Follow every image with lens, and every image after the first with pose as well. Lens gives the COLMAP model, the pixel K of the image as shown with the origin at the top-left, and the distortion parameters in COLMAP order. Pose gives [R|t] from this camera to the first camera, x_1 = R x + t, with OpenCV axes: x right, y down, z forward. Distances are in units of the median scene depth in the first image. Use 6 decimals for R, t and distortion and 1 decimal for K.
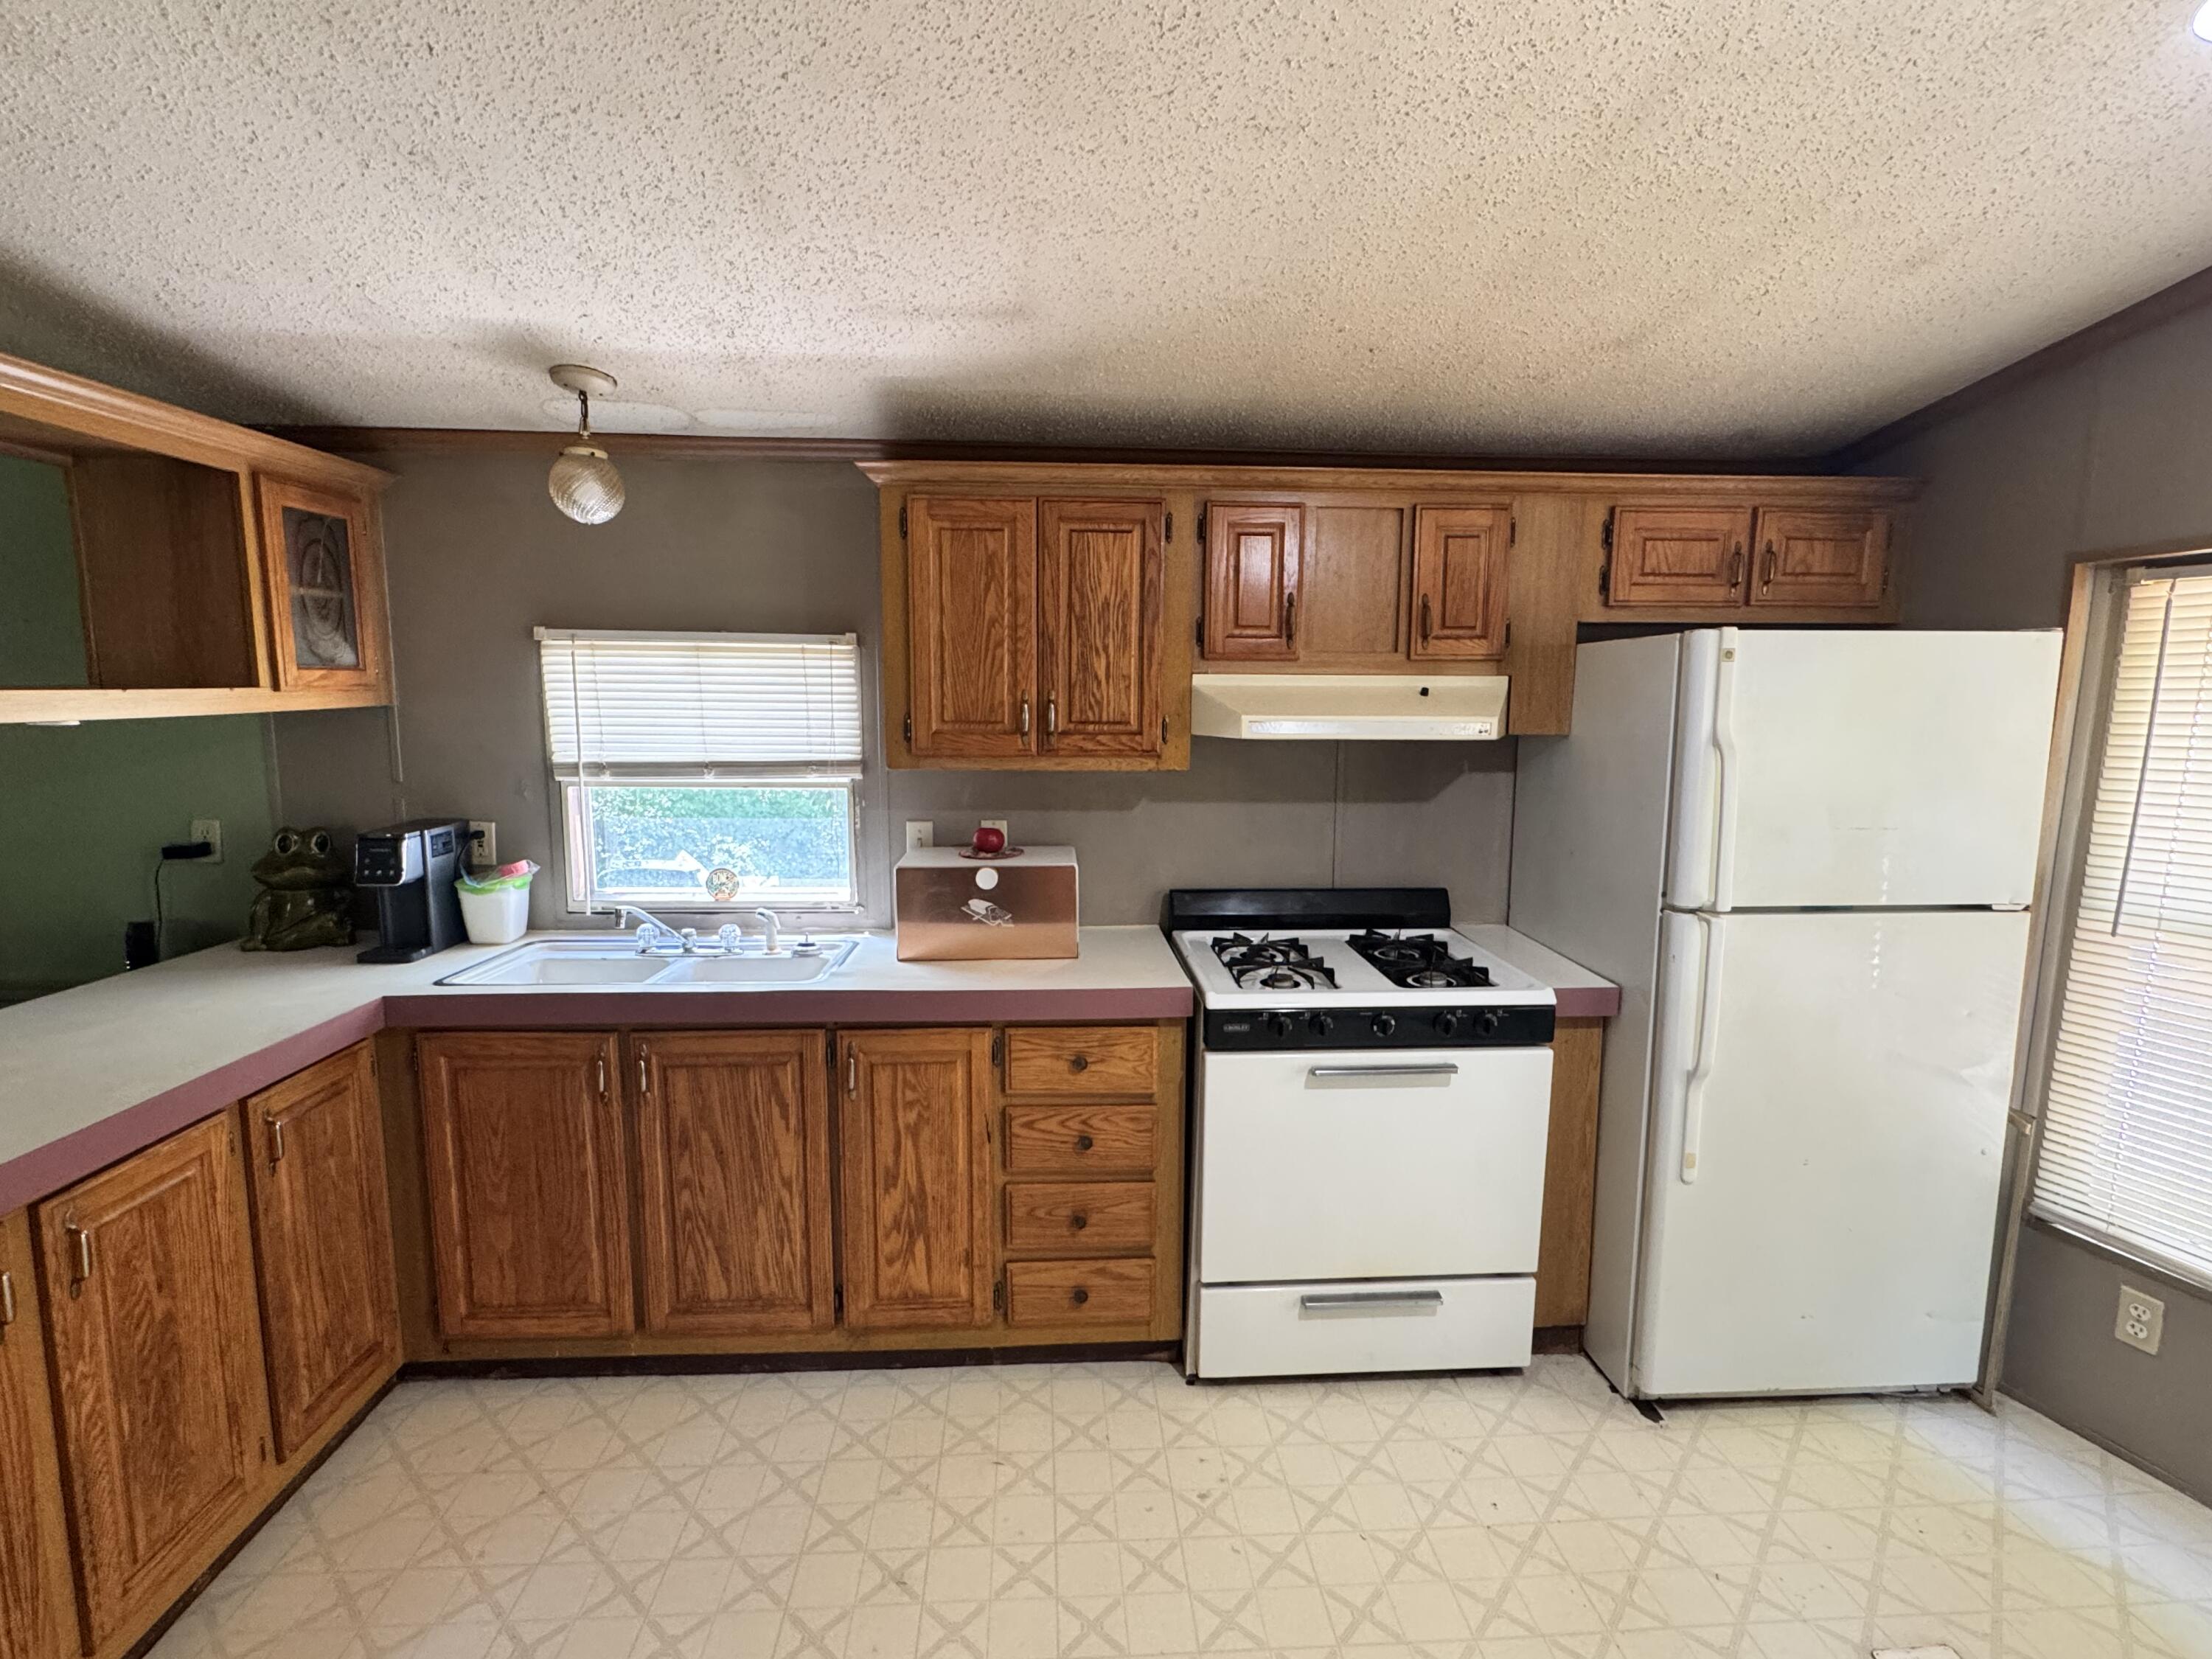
lens RADIAL K [[1037.8, 0, 1106.2], [0, 1037.8, 832.9], [0, 0, 1]] dist [0.000021, 0.001197]
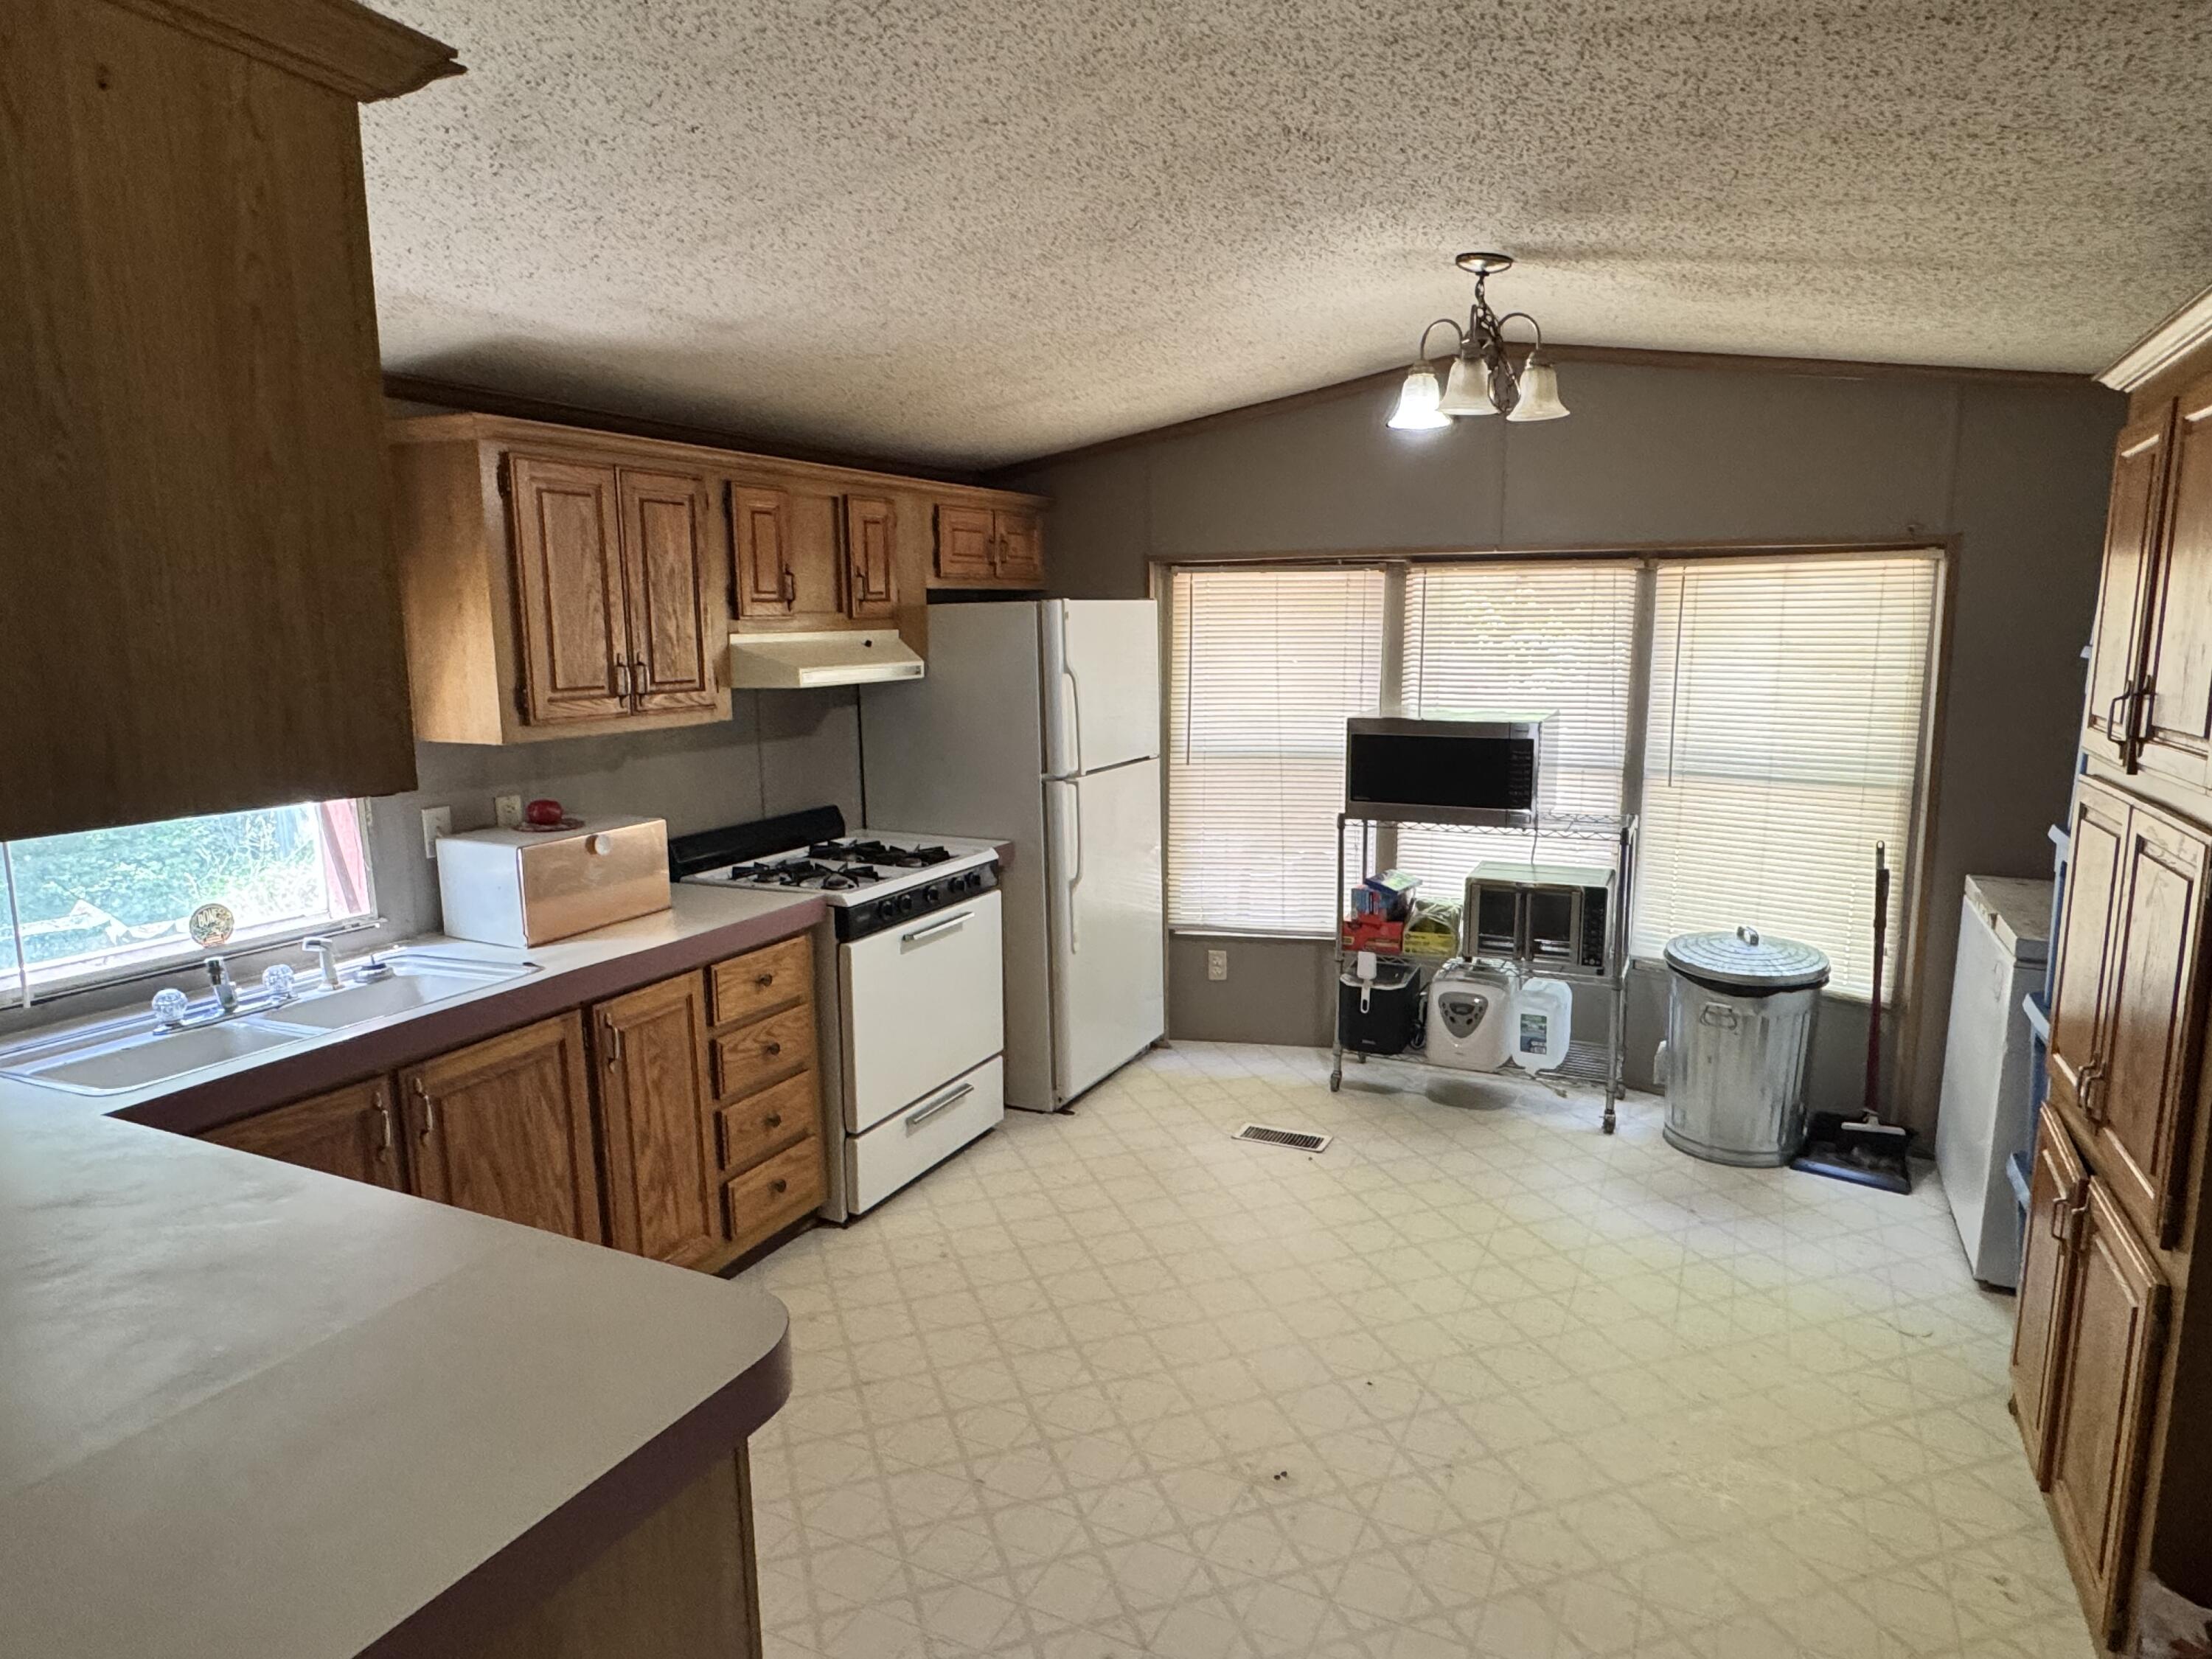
lens RADIAL K [[1297.5, 0, 1108.4], [0, 1297.5, 831.0], [0, 0, 1]] dist [0.002991, 0.001049]
pose [[0.504871, -0.152951, 0.849536, -0.986592], [0.134418, 0.986101, 0.097655, -0.026431], [-0.852665, 0.064890, 0.518413, -0.063968]]
